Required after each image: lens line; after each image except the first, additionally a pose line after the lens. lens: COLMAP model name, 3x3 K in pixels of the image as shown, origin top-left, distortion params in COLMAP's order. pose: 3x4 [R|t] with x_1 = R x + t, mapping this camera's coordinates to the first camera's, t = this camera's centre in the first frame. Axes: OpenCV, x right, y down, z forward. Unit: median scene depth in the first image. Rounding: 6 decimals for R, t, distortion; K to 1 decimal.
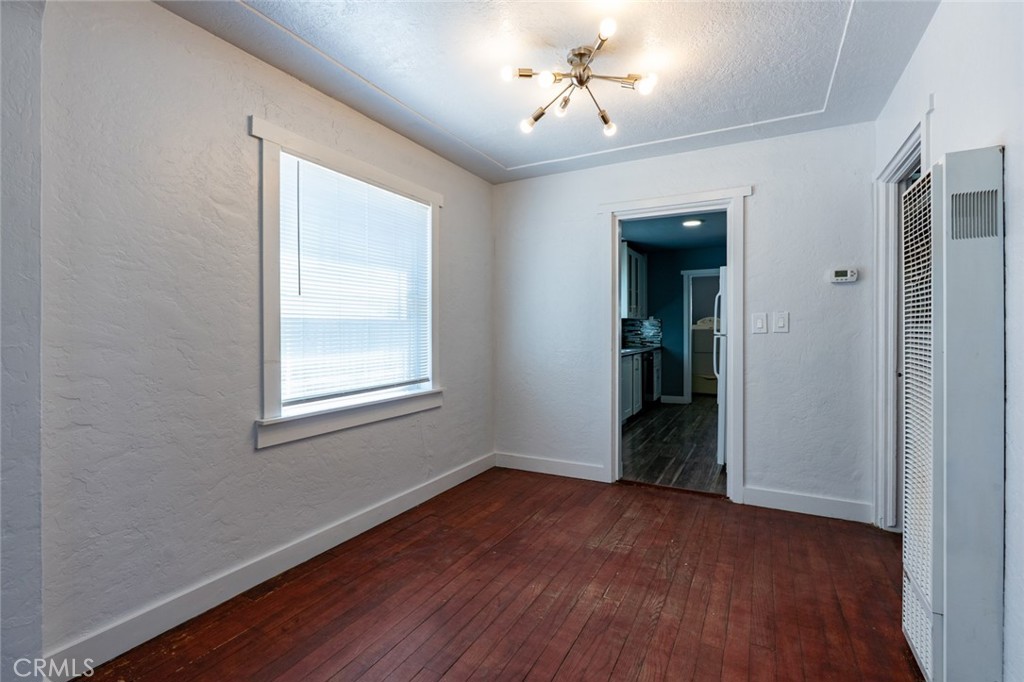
lens RADIAL K [[468.1, 0, 517.4], [0, 468.1, 335.7], [0, 0, 1]] dist [-0.004083, 0.001236]
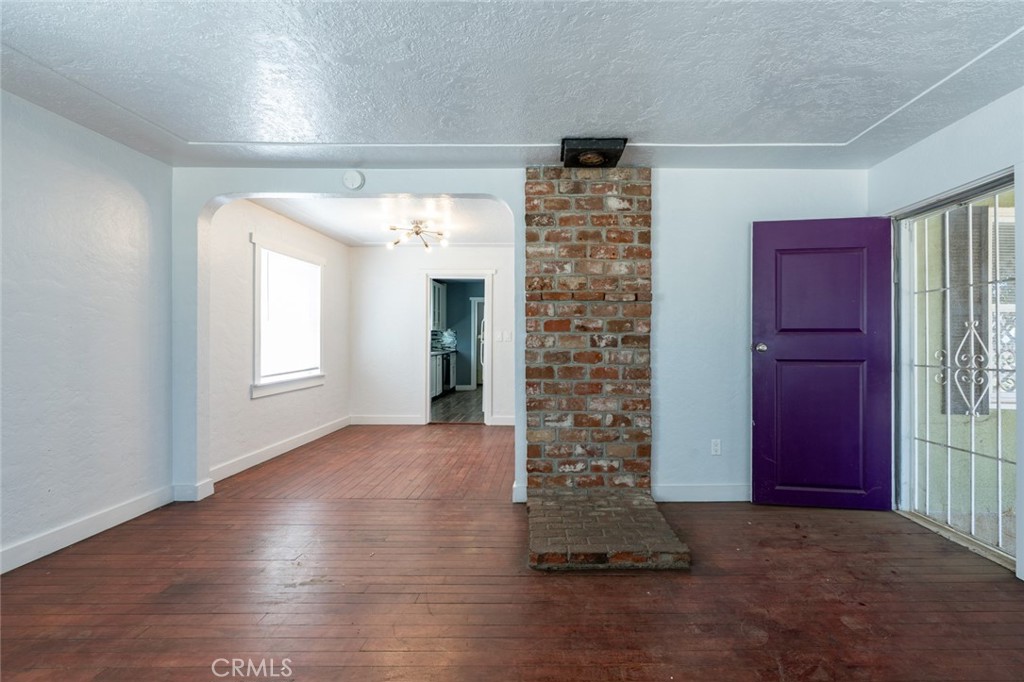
lens RADIAL K [[478.9, 0, 552.7], [0, 478.9, 340.2], [0, 0, 1]] dist [-0.010151, 0.000433]
pose [[0.883999, 0.003868, 0.467472, -0.294414], [-0.001165, 0.999981, -0.006069, 0.002874], [-0.467486, 0.004821, 0.883987, -1.106058]]
